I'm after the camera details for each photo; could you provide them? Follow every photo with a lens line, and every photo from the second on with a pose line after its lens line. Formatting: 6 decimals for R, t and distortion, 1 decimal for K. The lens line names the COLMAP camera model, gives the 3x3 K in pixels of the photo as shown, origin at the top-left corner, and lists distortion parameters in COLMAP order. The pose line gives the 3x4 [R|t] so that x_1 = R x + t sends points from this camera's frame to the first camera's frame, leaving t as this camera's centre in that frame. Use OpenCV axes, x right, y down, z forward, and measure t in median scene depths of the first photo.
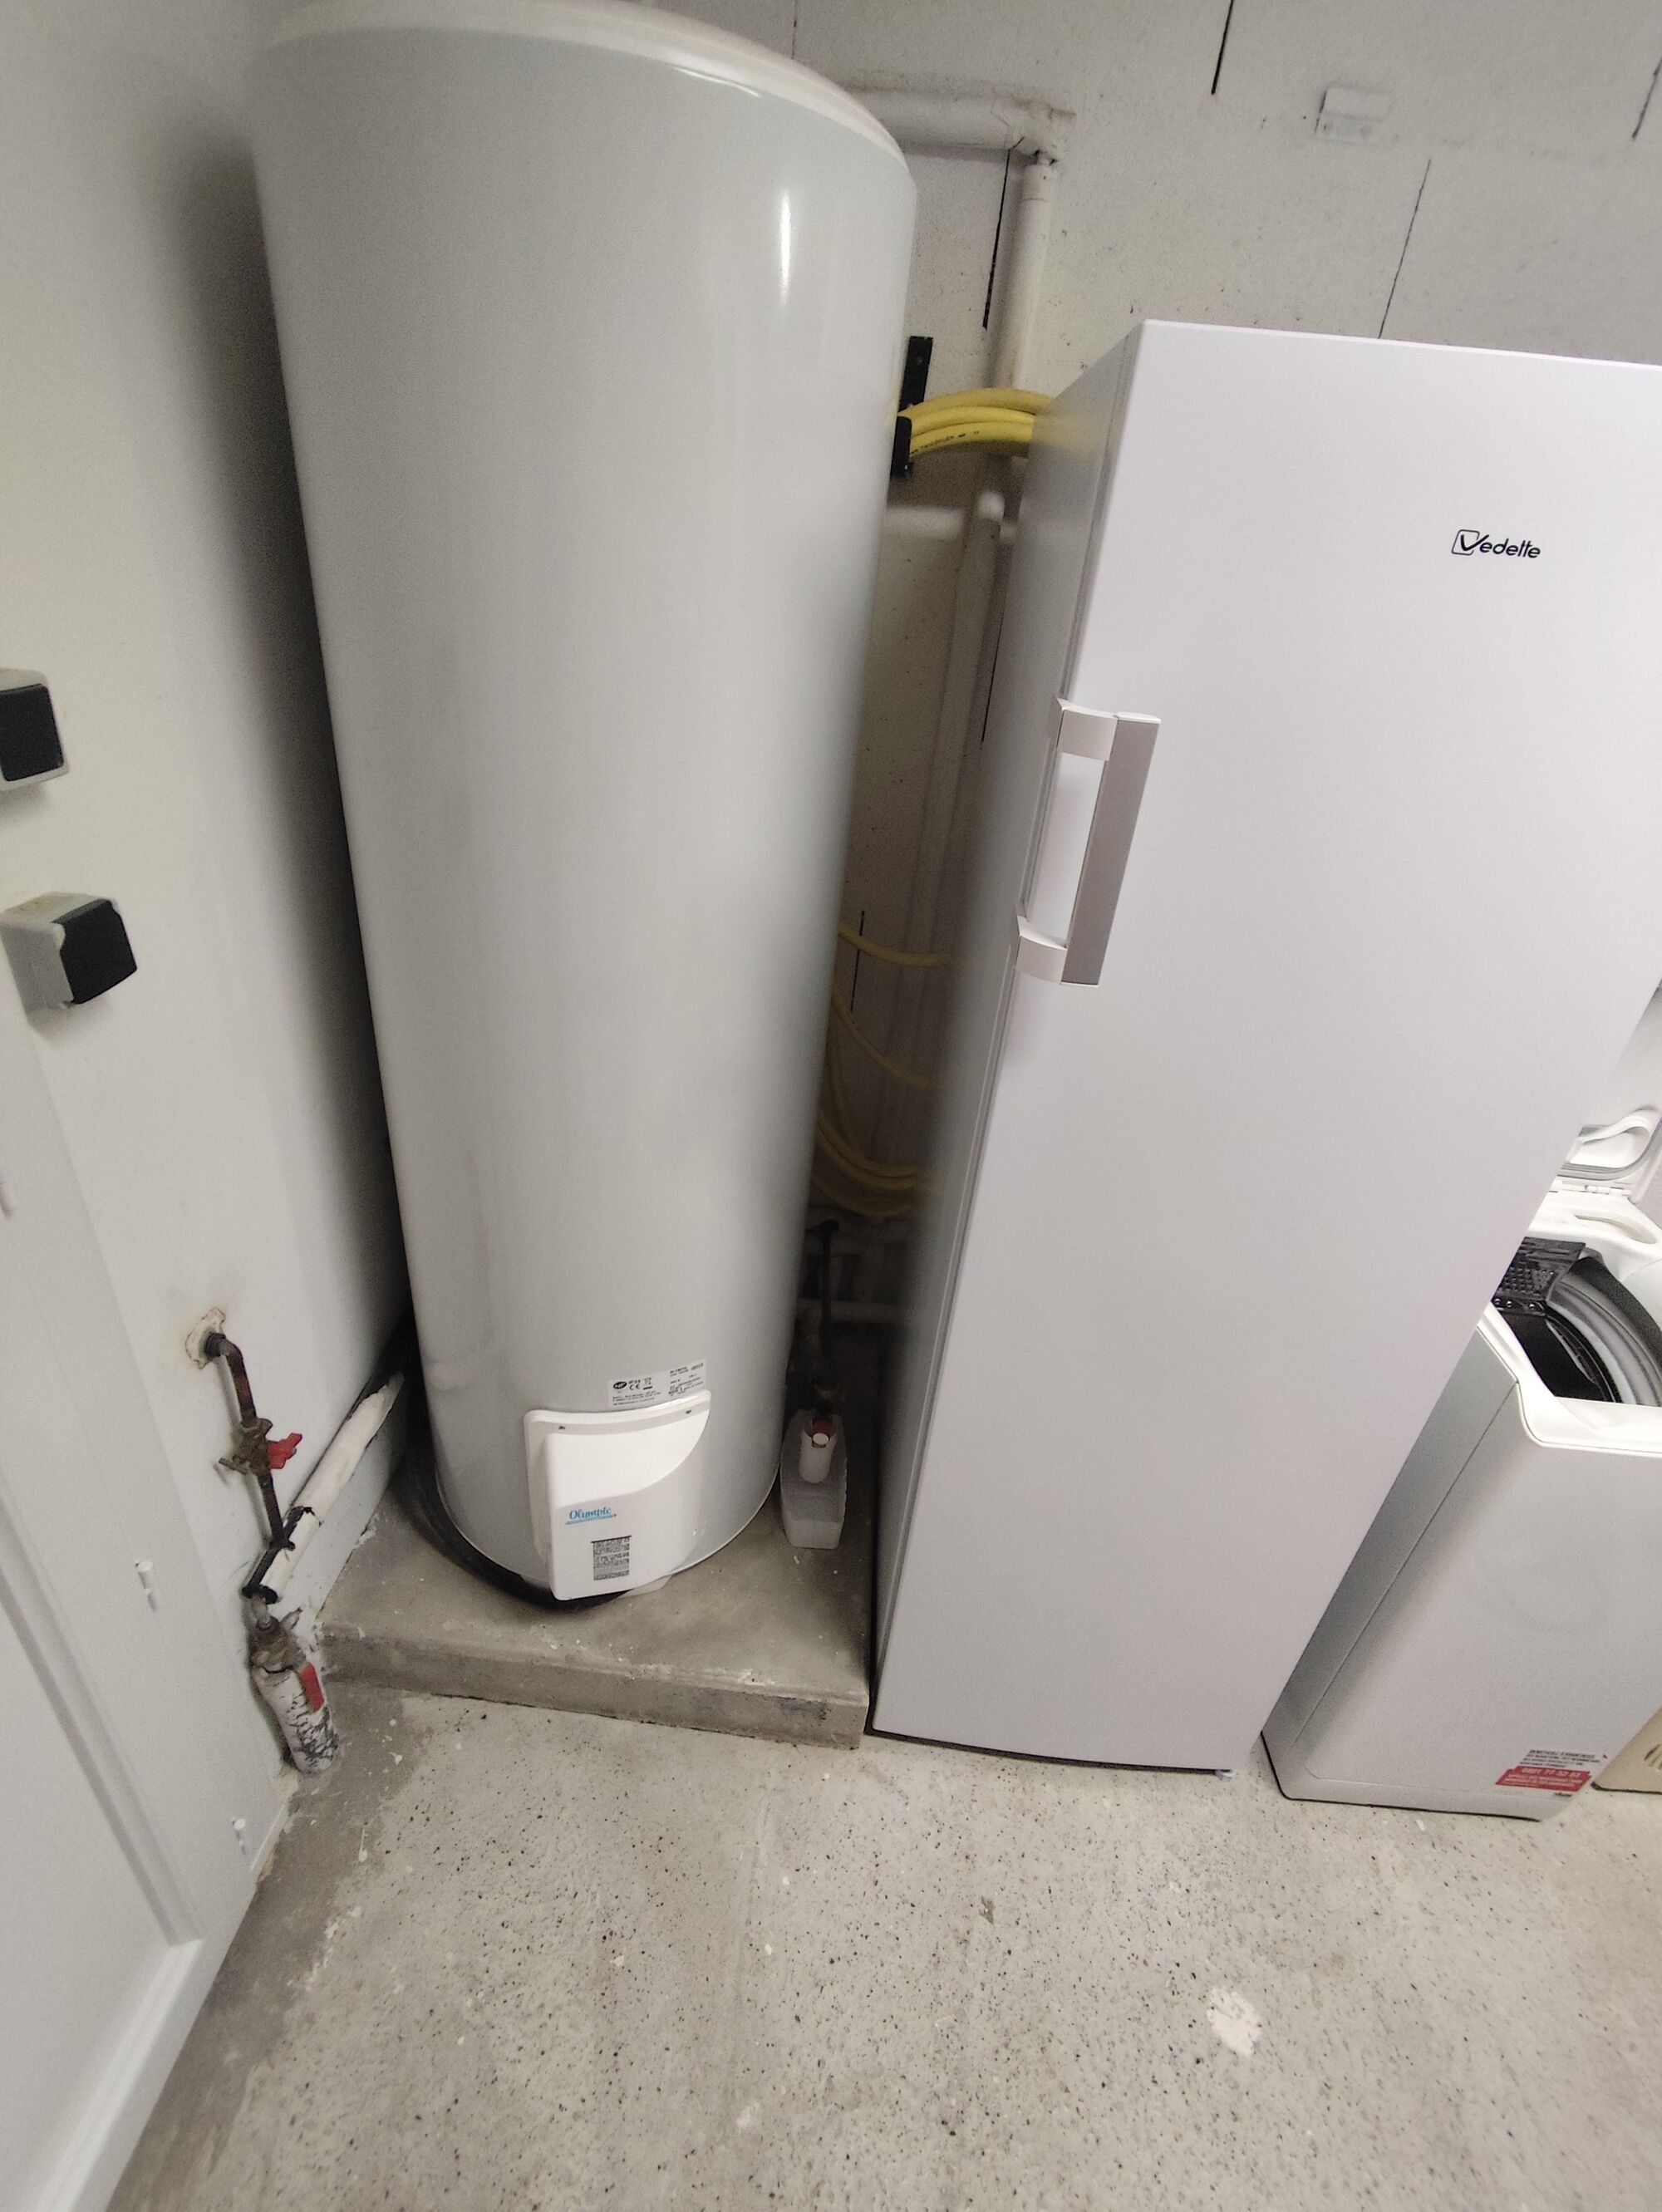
lens RADIAL K [[1001.6, 0, 818.4], [0, 1001.6, 1106.5], [0, 0, 1]] dist [0.002106, -0.004579]
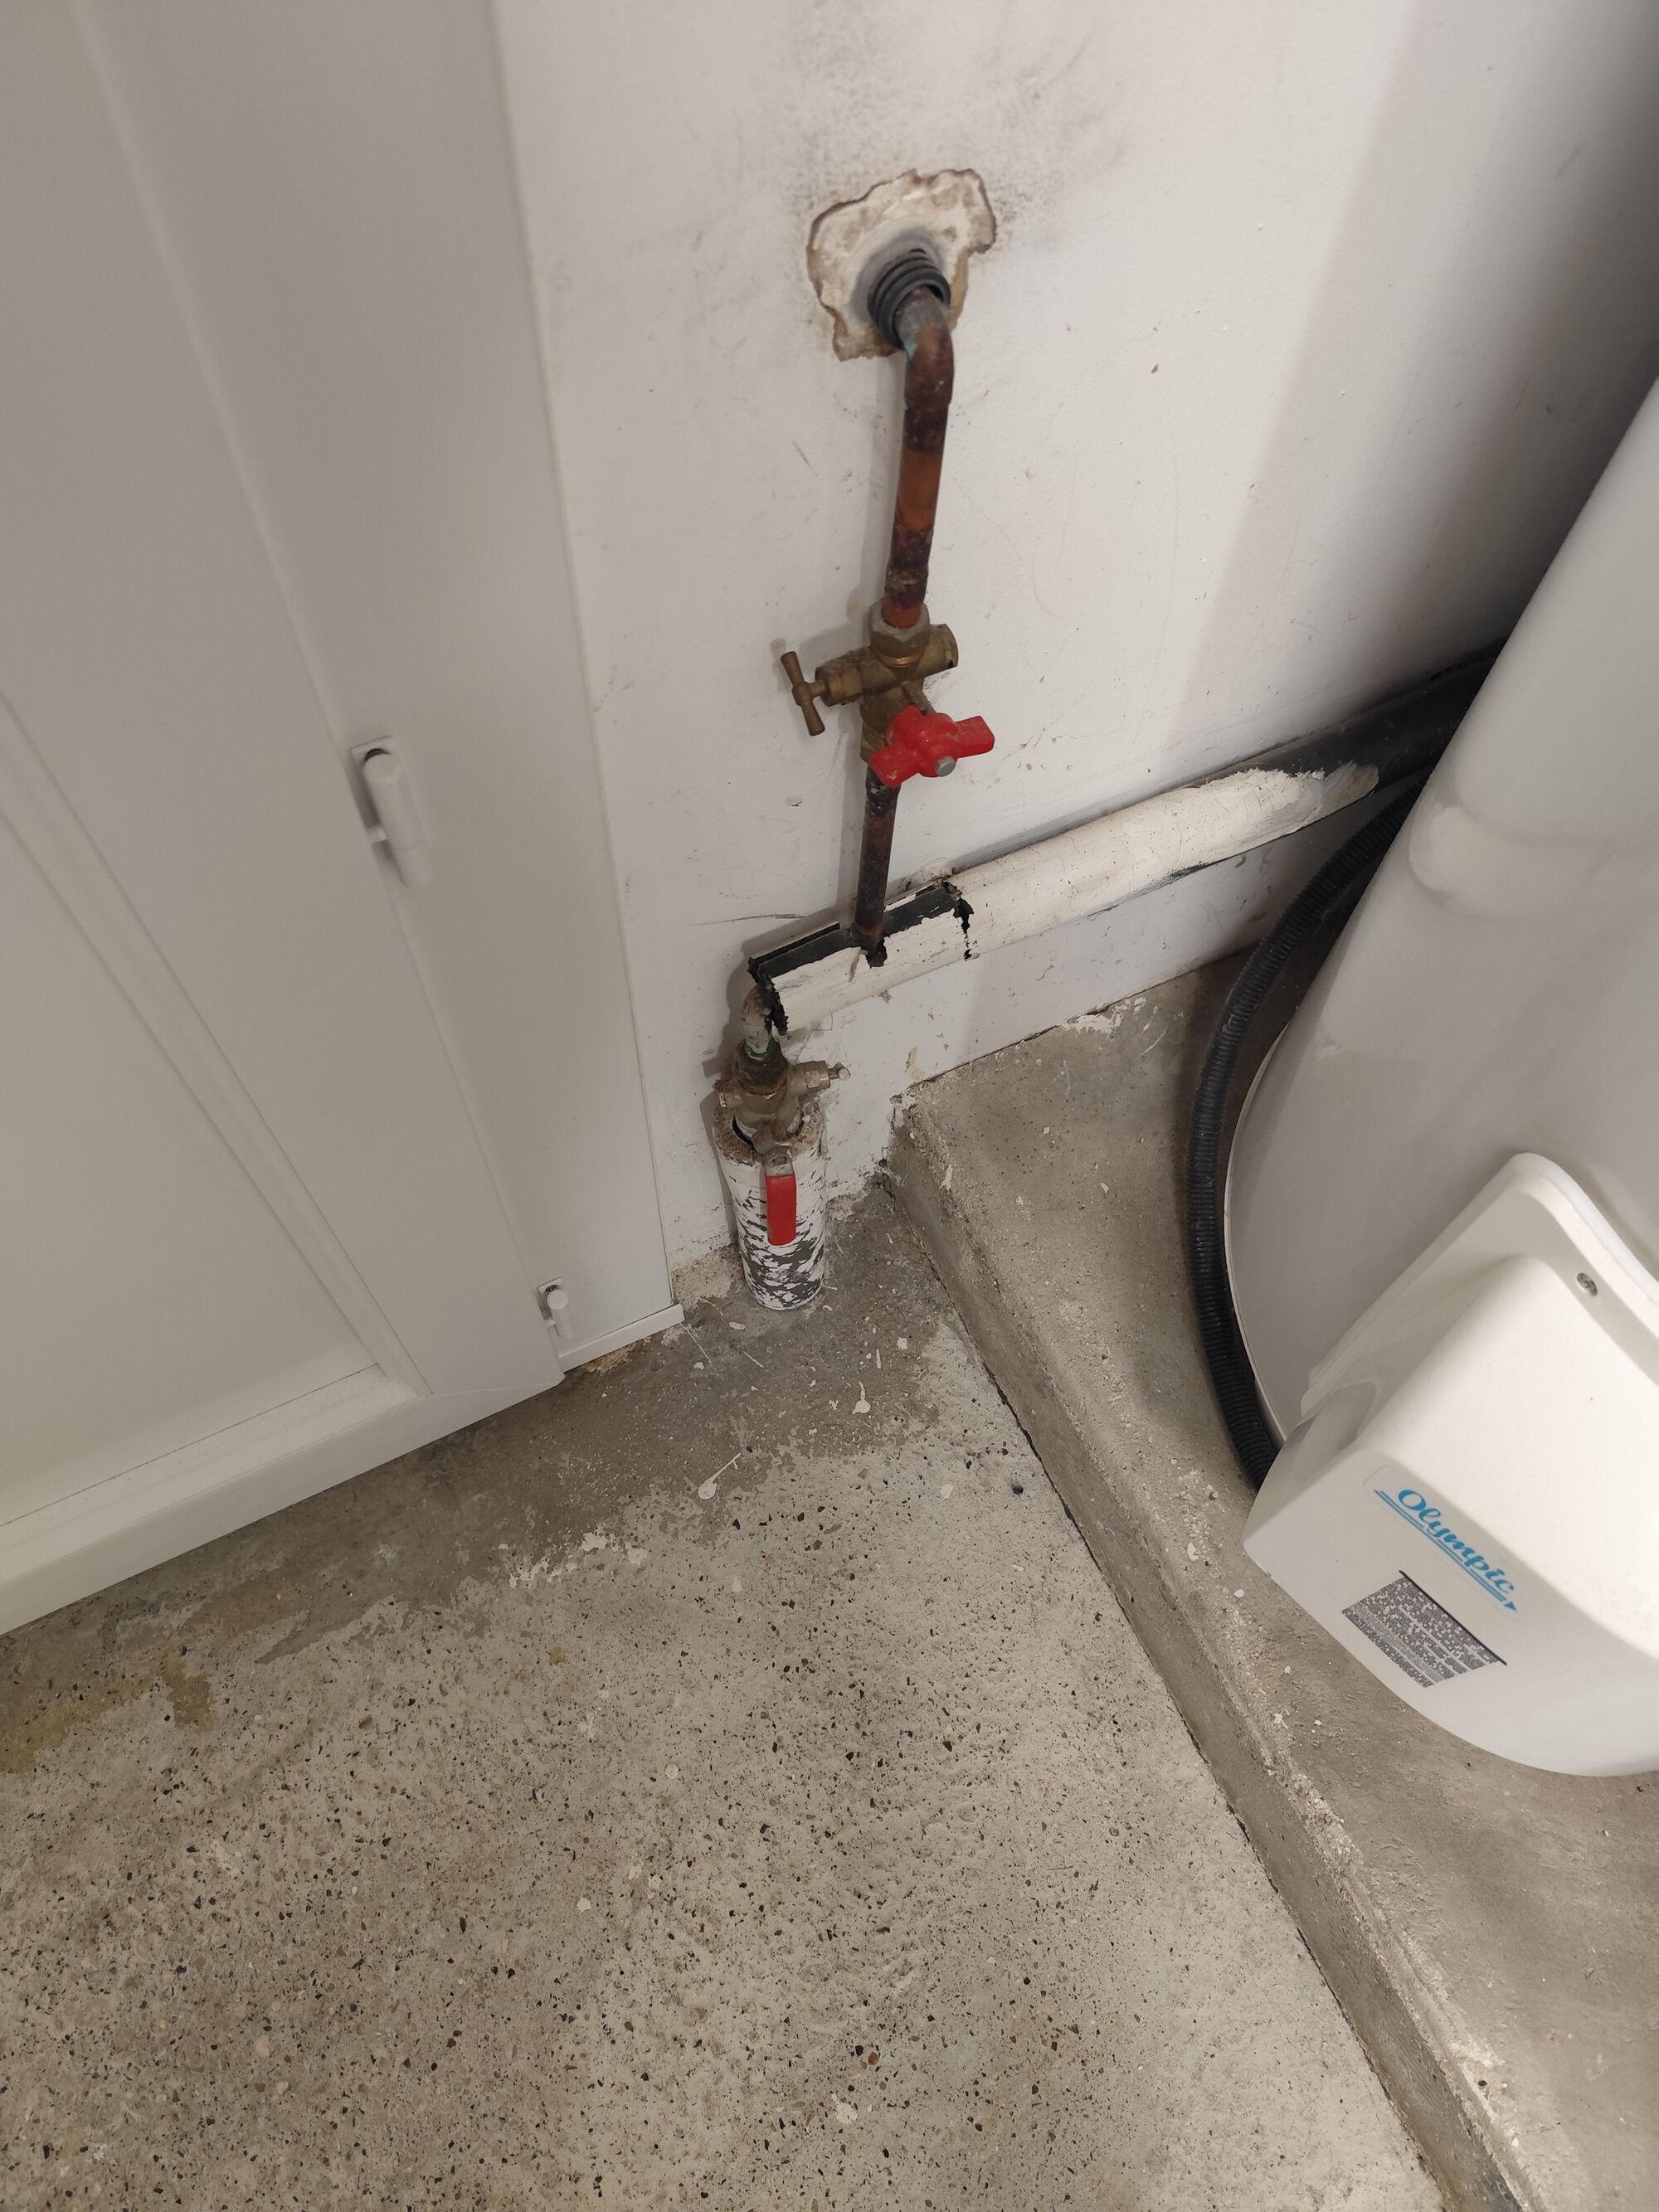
lens RADIAL K [[1495.8, 0, 829.5], [0, 1495.8, 1106.0], [0, 0, 1]] dist [-0.000982, -0.004195]
pose [[0.506925, 0.720248, -0.473572, -0.208563], [-0.415041, 0.685461, 0.598235, 0.128997], [0.755492, -0.106709, 0.646409, 0.593837]]
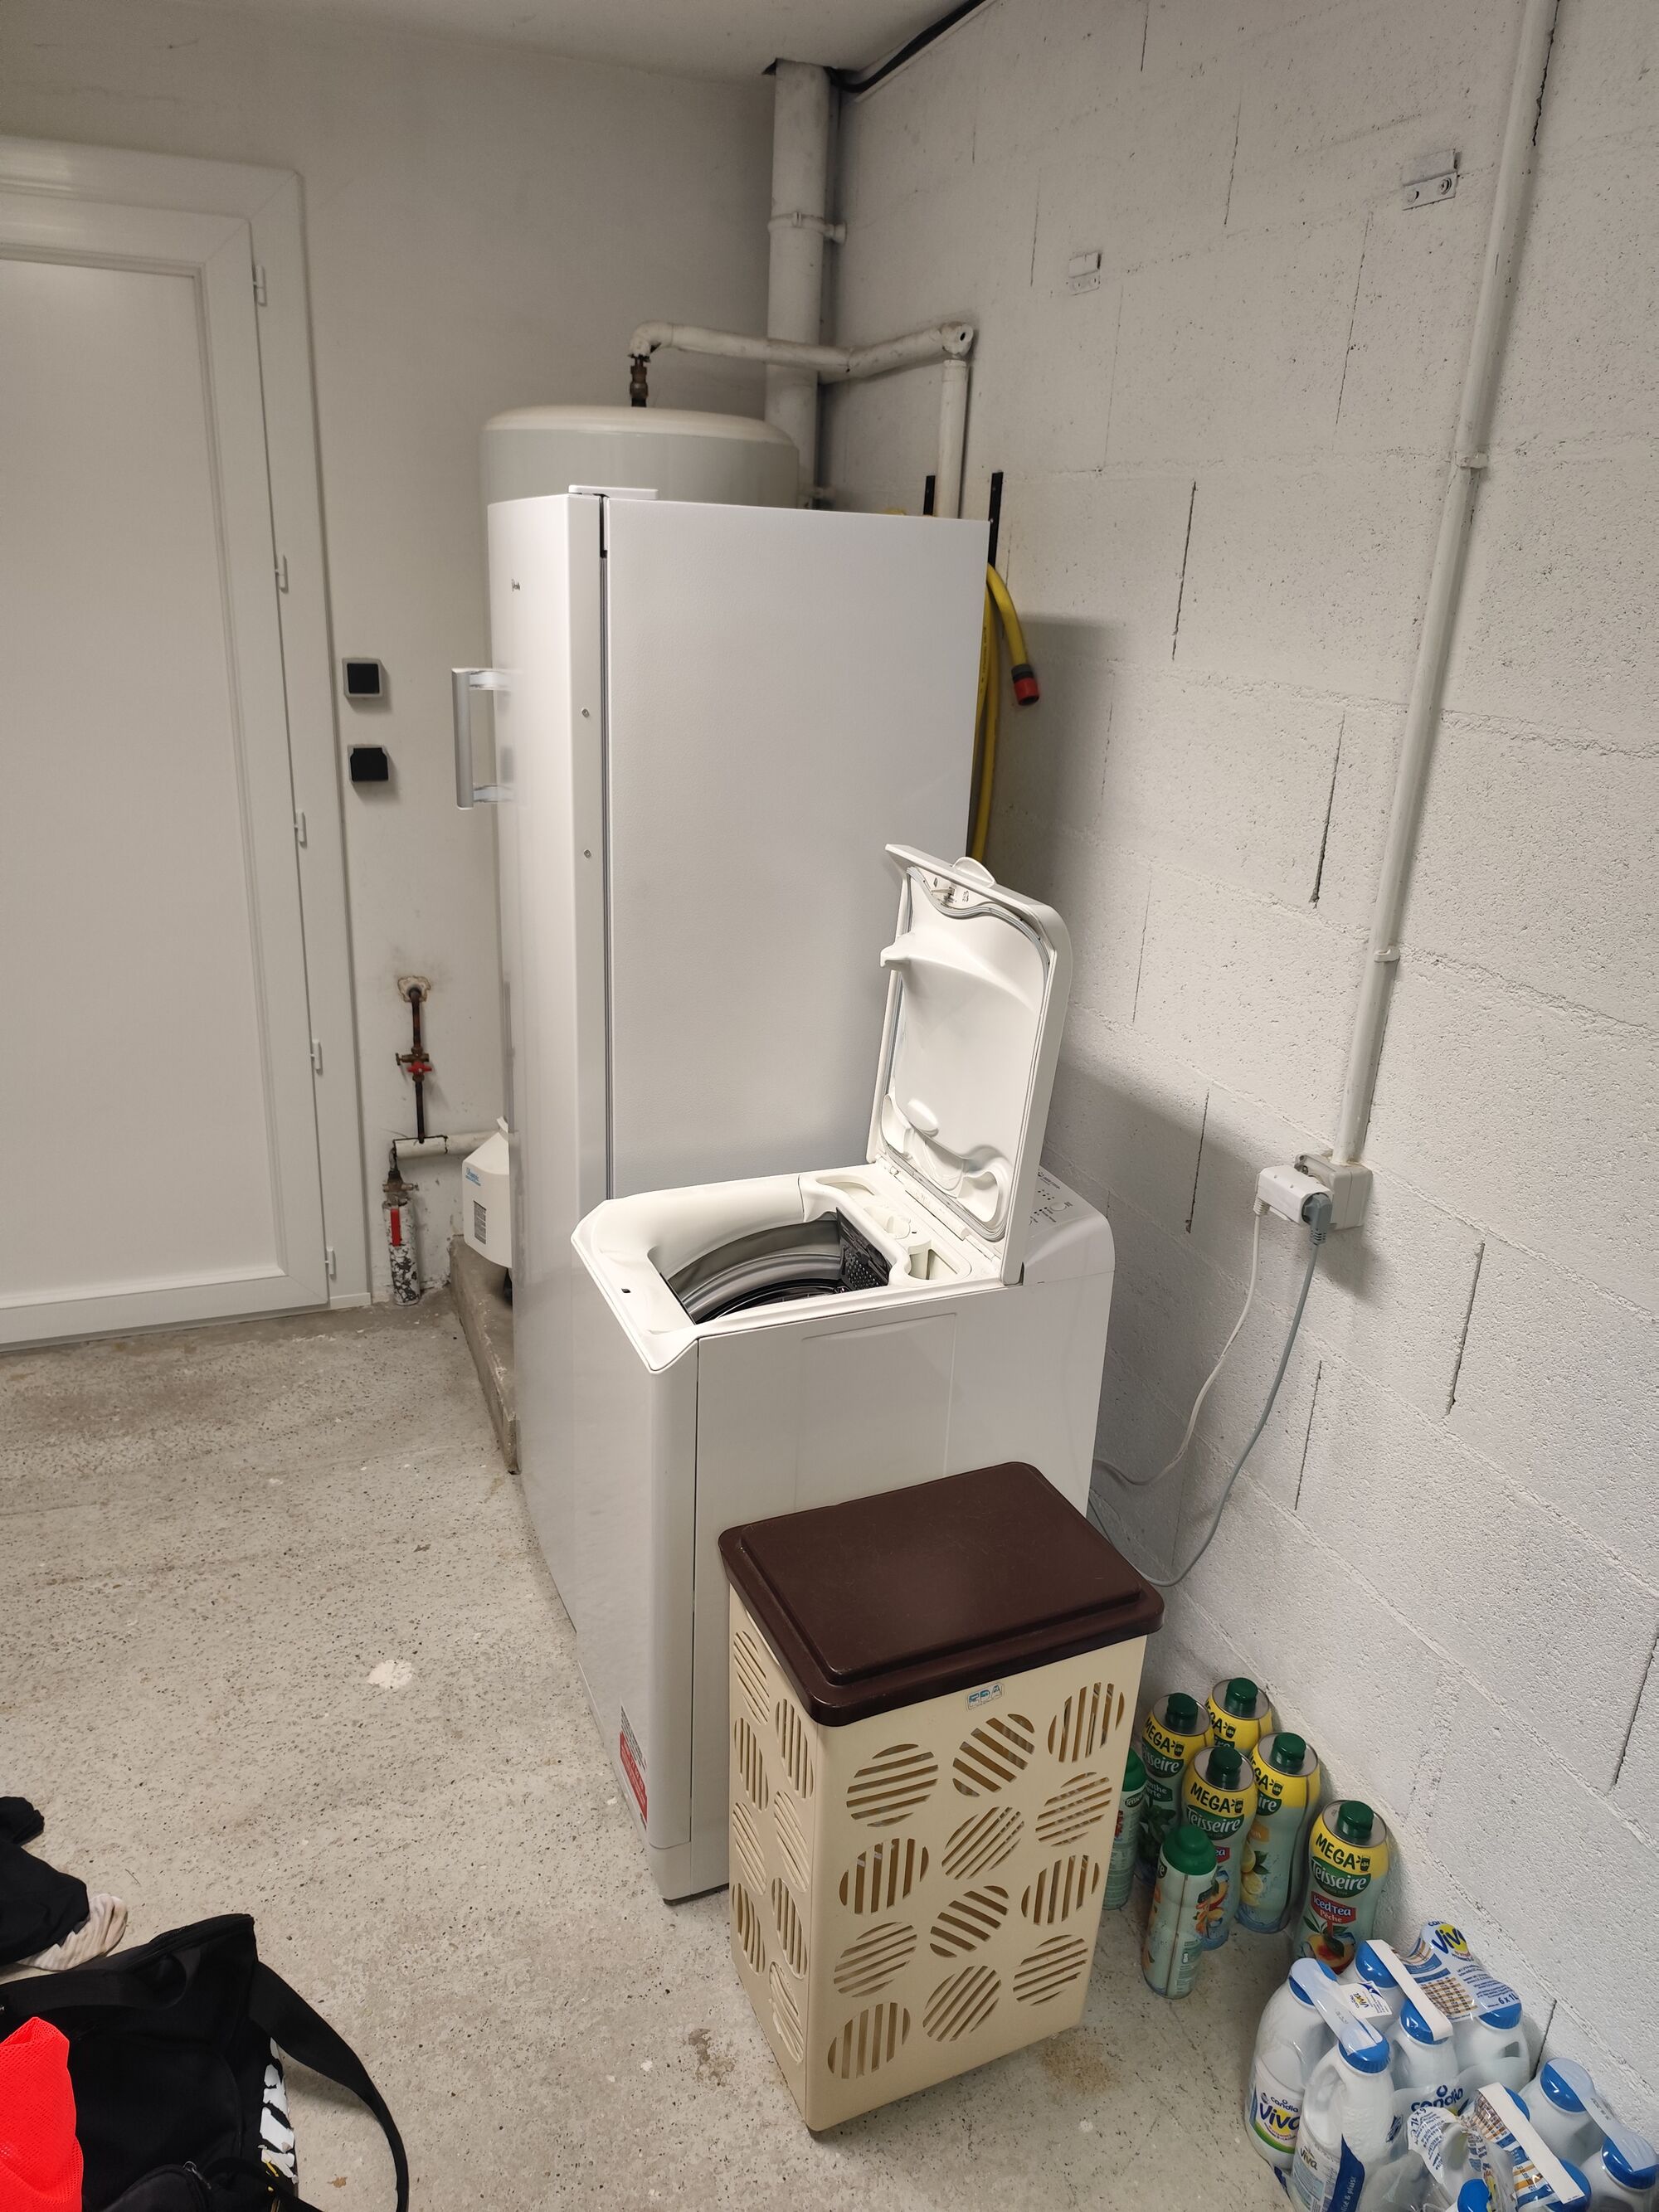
lens RADIAL K [[1495.8, 0, 829.5], [0, 1495.8, 1106.0], [0, 0, 1]] dist [-0.000982, -0.004195]
pose [[0.433512, 0.235812, -0.869747, 2.065508], [-0.452018, 0.891856, 0.016505, 0.015285], [0.779581, 0.385986, 0.493222, 0.240146]]
